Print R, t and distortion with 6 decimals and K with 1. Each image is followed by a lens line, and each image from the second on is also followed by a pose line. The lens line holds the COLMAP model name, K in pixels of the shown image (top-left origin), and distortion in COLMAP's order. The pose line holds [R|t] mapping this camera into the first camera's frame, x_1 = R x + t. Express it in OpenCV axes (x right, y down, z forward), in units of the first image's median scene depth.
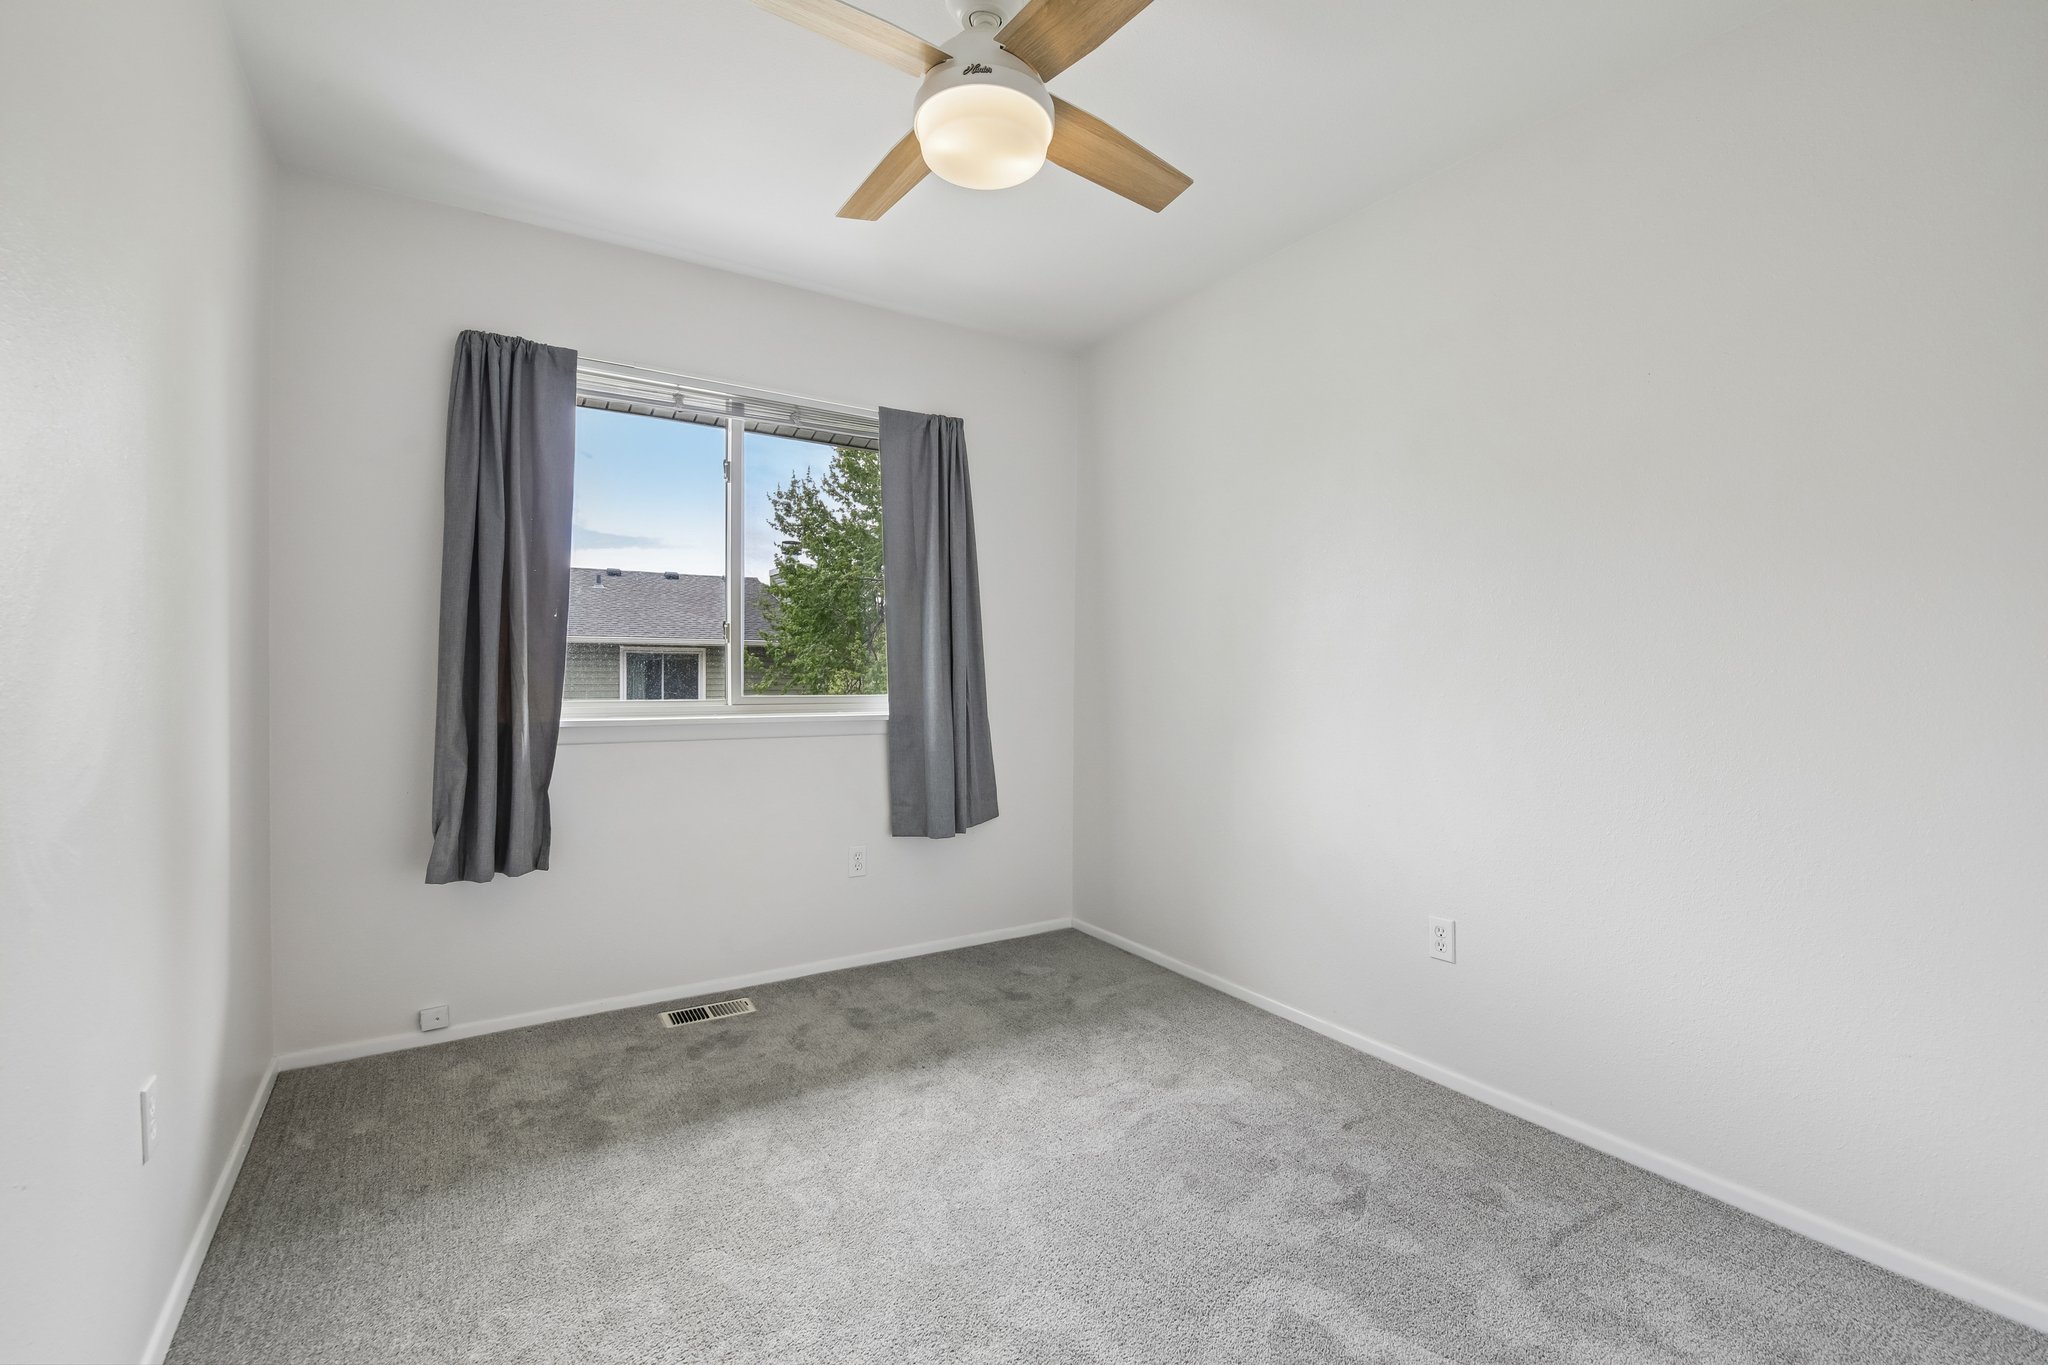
lens RADIAL K [[894.3, 0, 1020.5], [0, 894.3, 678.7], [0, 0, 1]] dist [-0.008698, -0.007018]
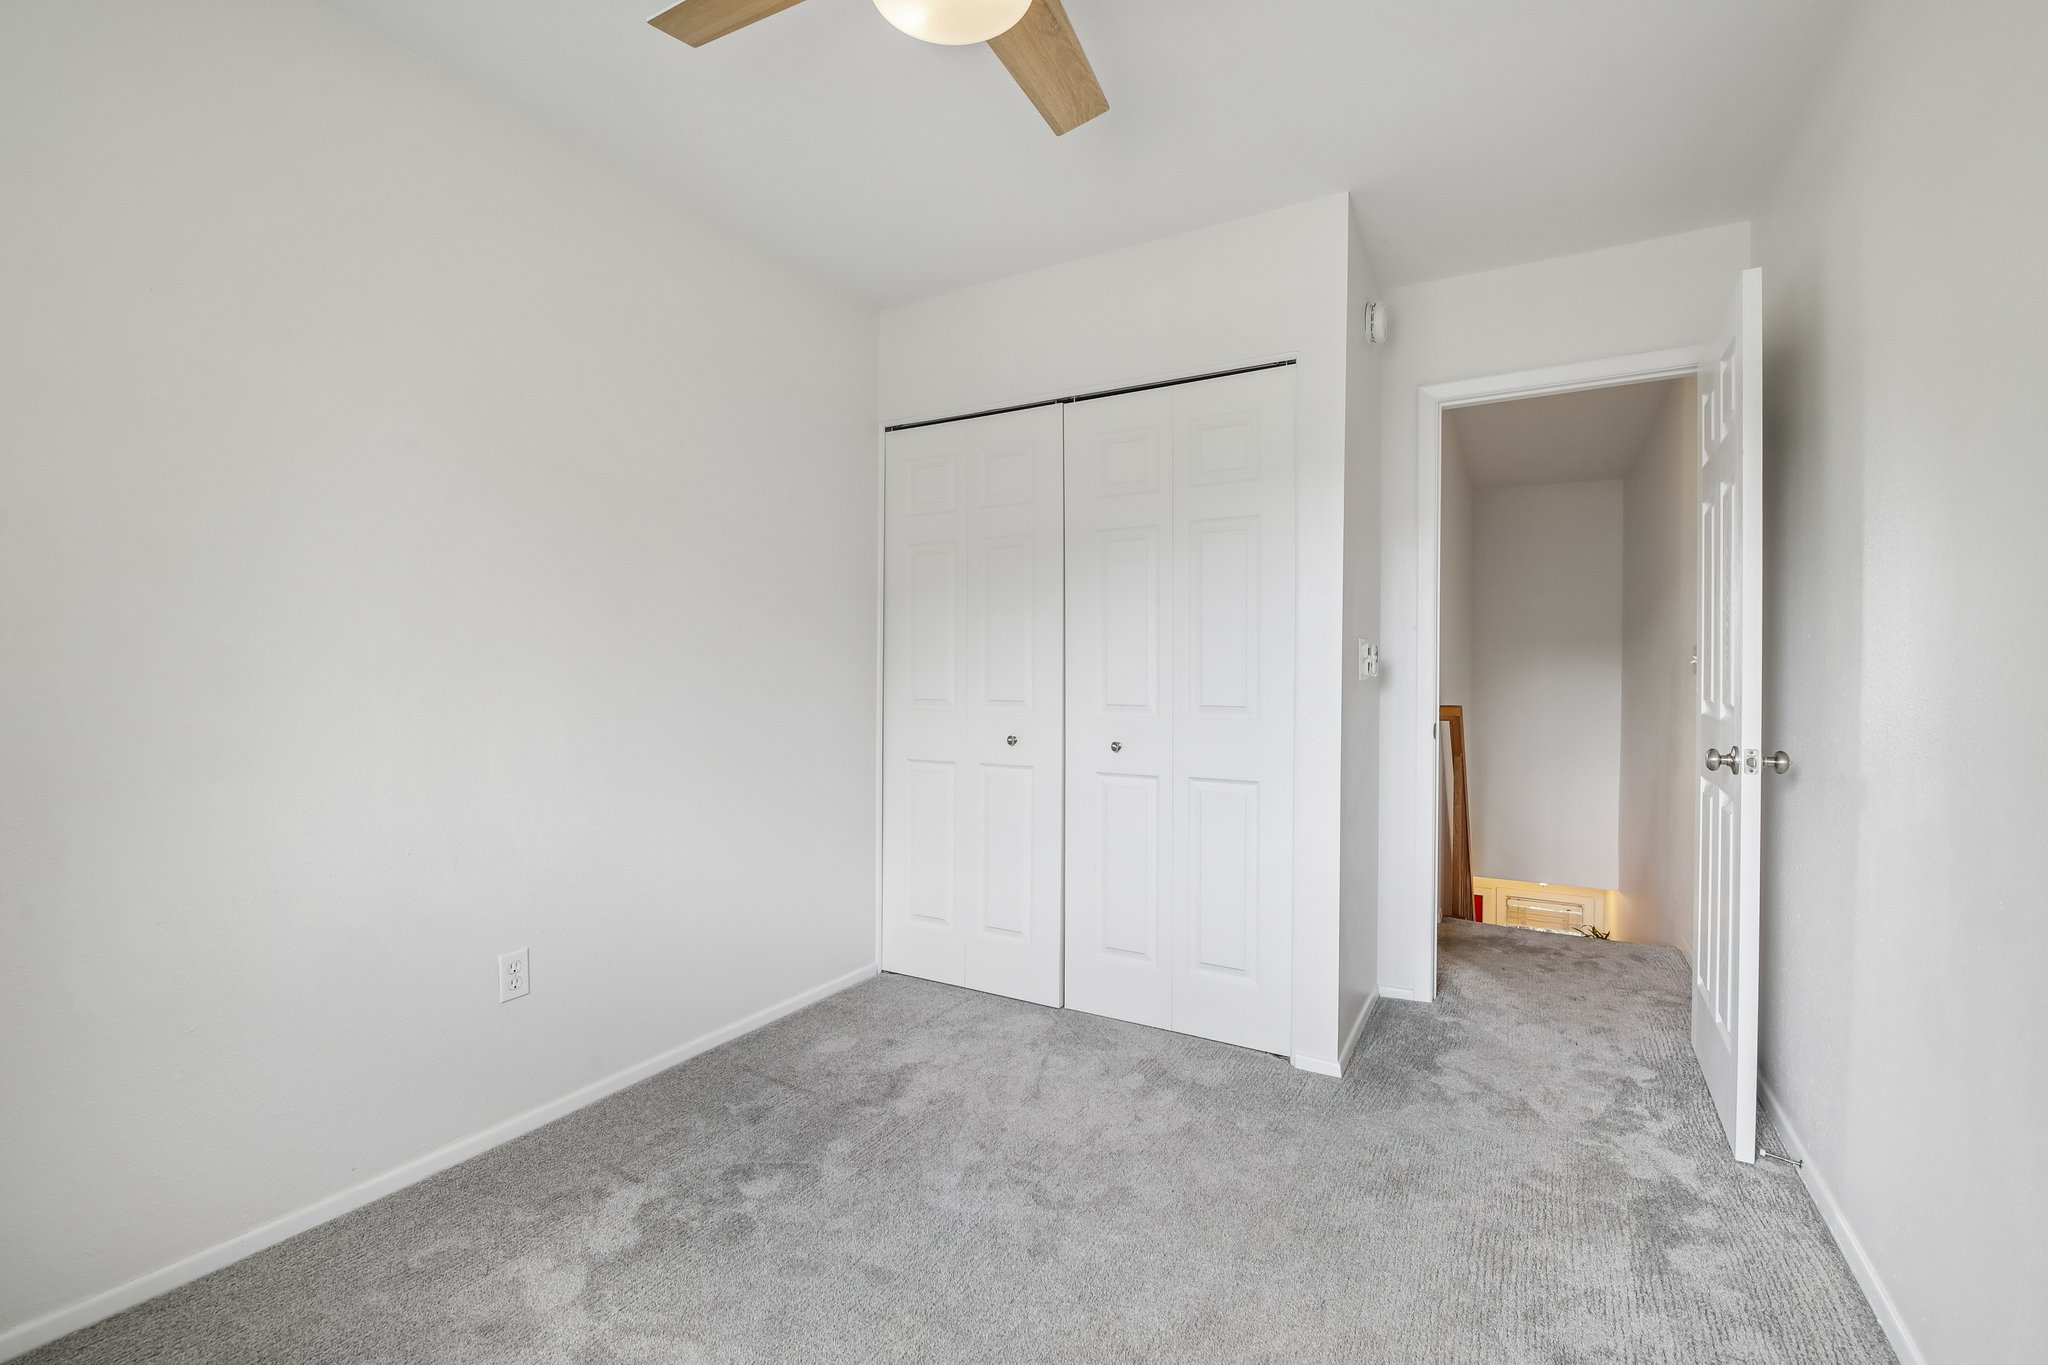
lens RADIAL K [[894.3, 0, 1020.5], [0, 894.3, 678.7], [0, 0, 1]] dist [-0.008698, -0.007018]
pose [[-0.457336, -0.012124, 0.889211, -0.550458], [0.003670, 0.999873, 0.015520, -0.016323], [-0.889286, 0.010361, -0.457234, 0.960621]]
